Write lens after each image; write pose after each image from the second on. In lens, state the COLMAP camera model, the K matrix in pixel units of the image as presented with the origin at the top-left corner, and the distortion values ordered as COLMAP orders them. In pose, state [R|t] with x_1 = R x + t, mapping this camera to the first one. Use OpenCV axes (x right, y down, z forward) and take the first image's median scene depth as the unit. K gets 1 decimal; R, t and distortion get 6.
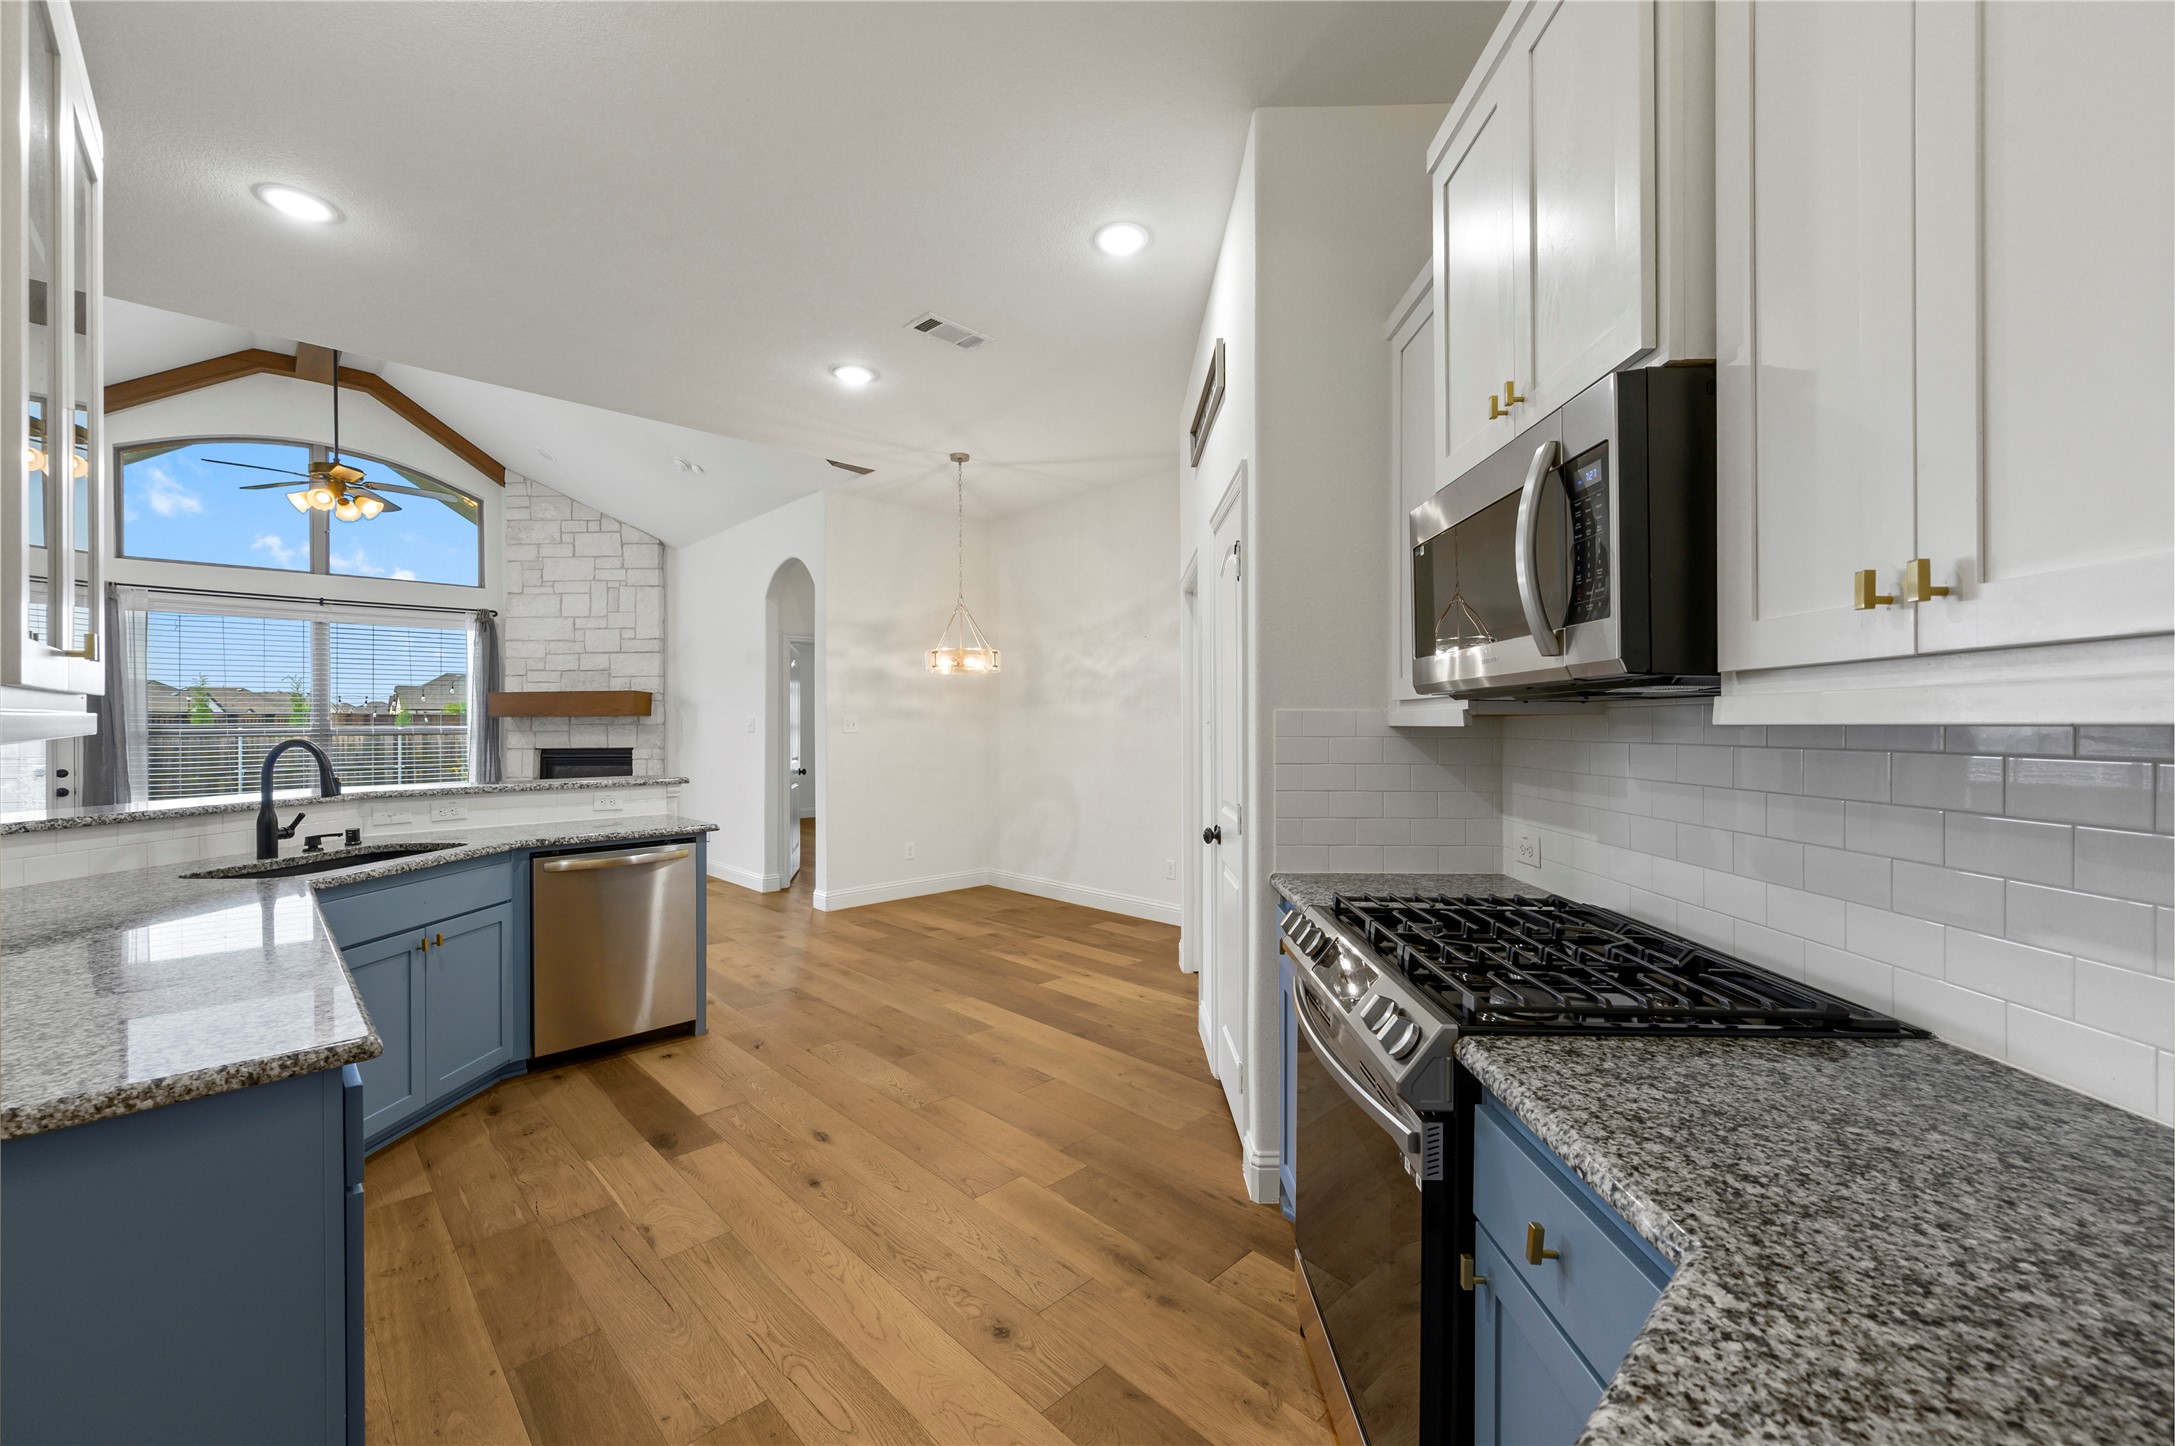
lens RADIAL K [[861.9, 0, 1087.5], [0, 861.9, 723.0], [0, 0, 1]] dist [0.003161, -0.000058]
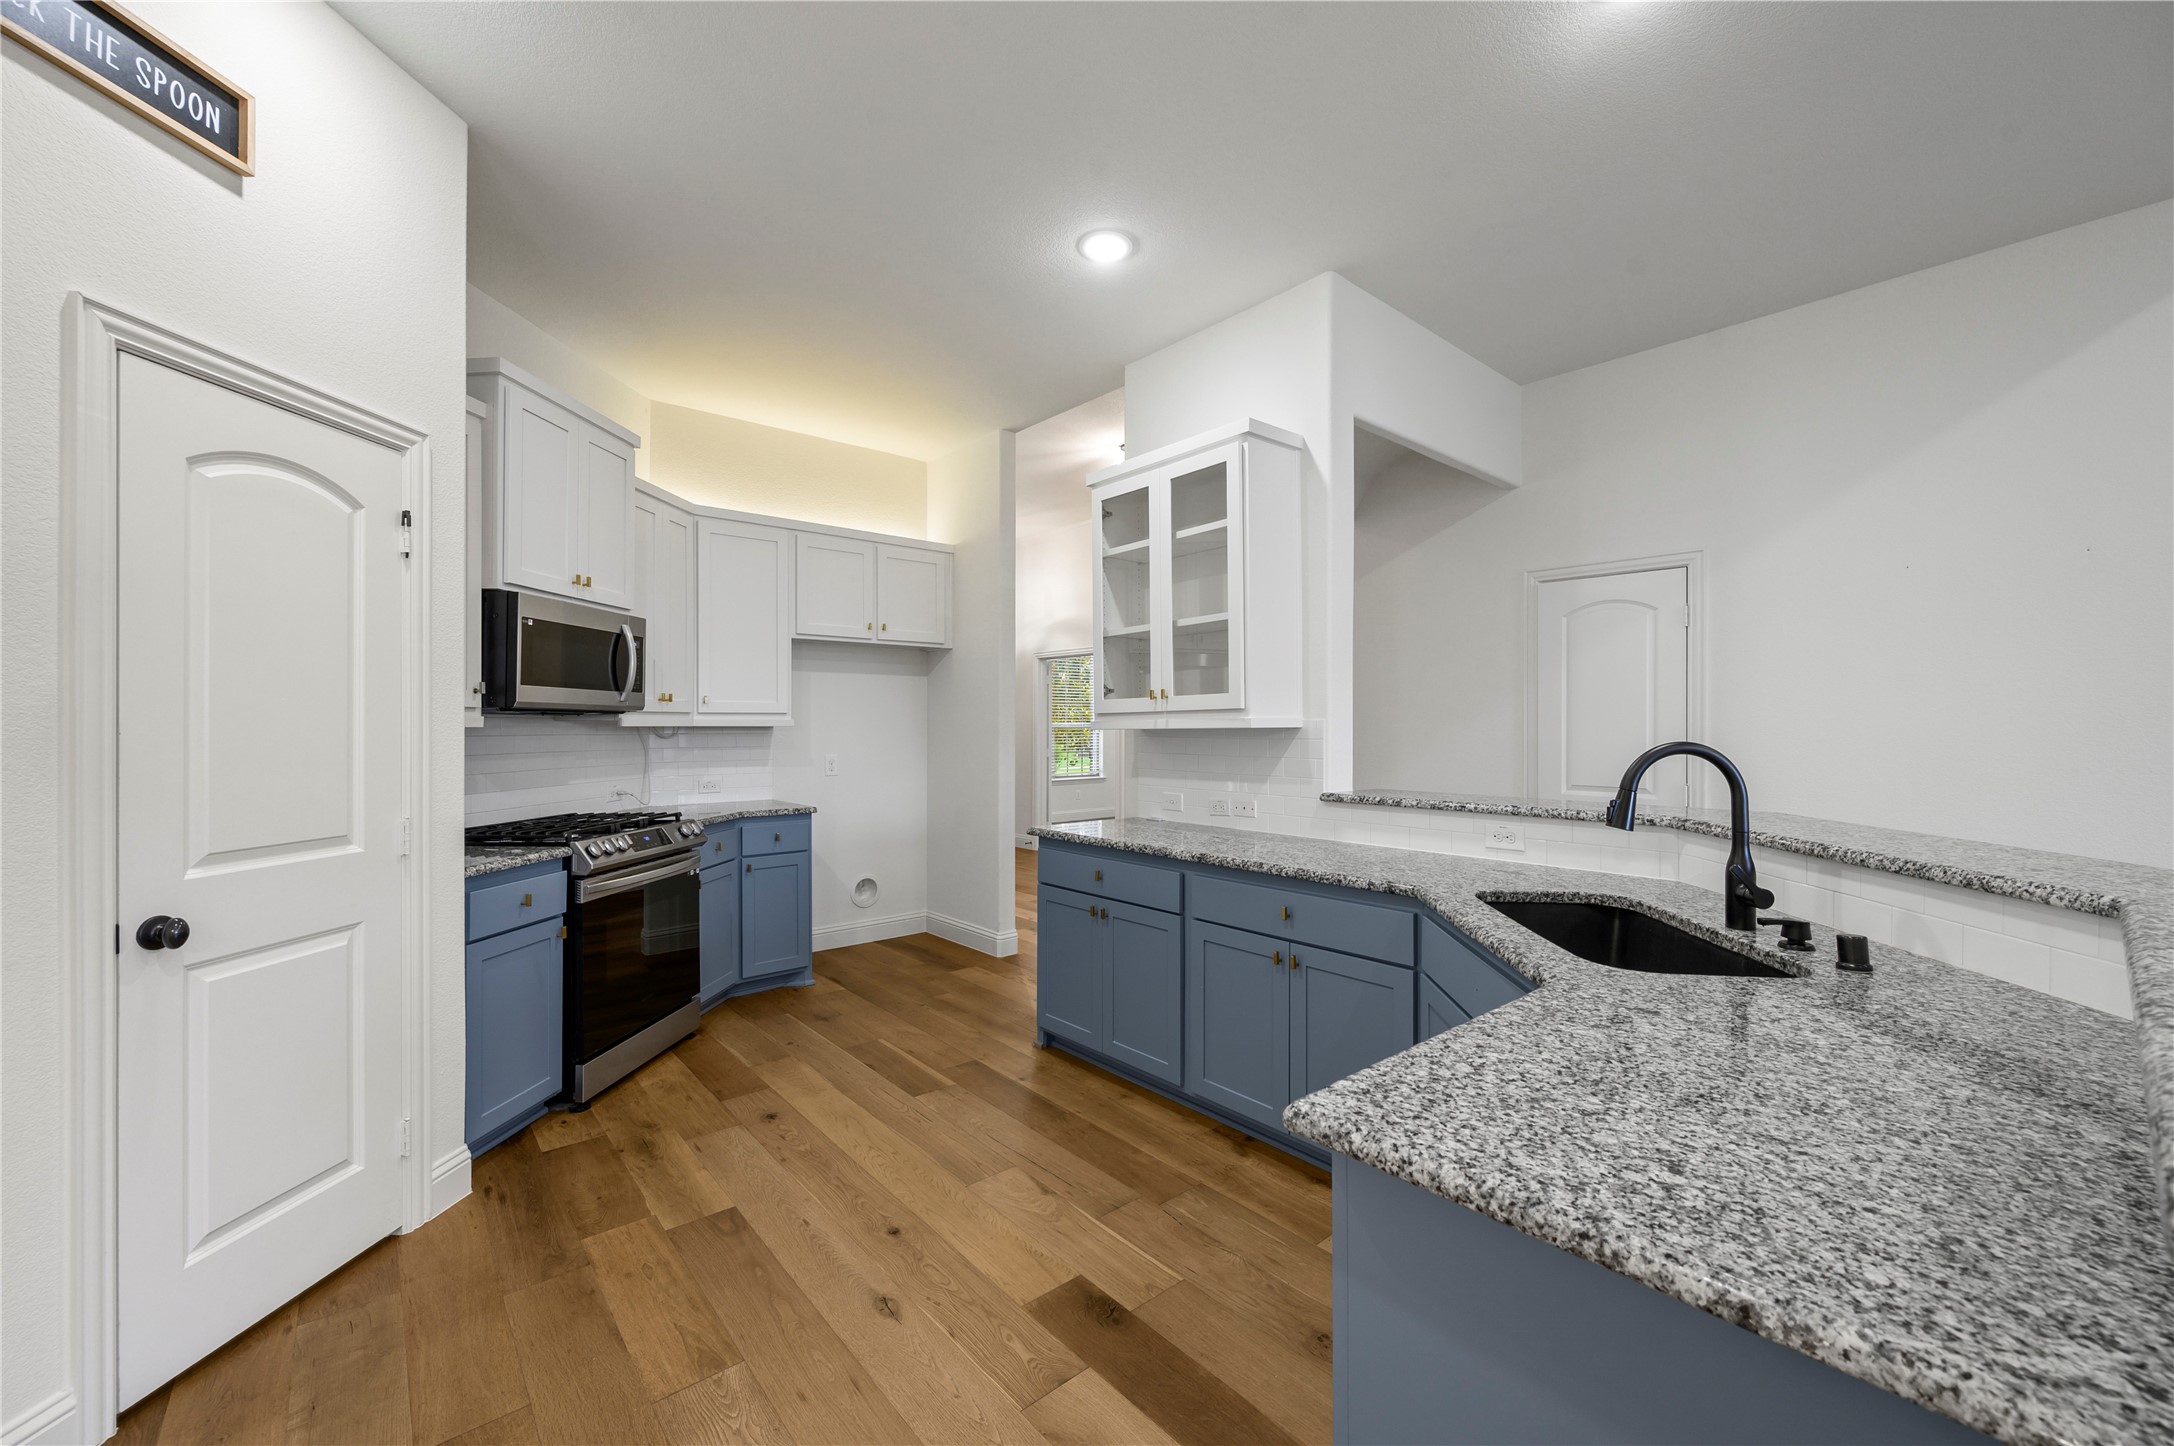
lens RADIAL K [[854.5, 0, 1090.2], [0, 854.5, 724.8], [0, 0, 1]] dist [-0.000413, -0.000521]
pose [[-0.998319, 0.003424, 0.057863, -0.210856], [0.003279, 0.999991, -0.002592, 0.002657], [-0.057871, -0.002398, -0.998321, 0.690838]]
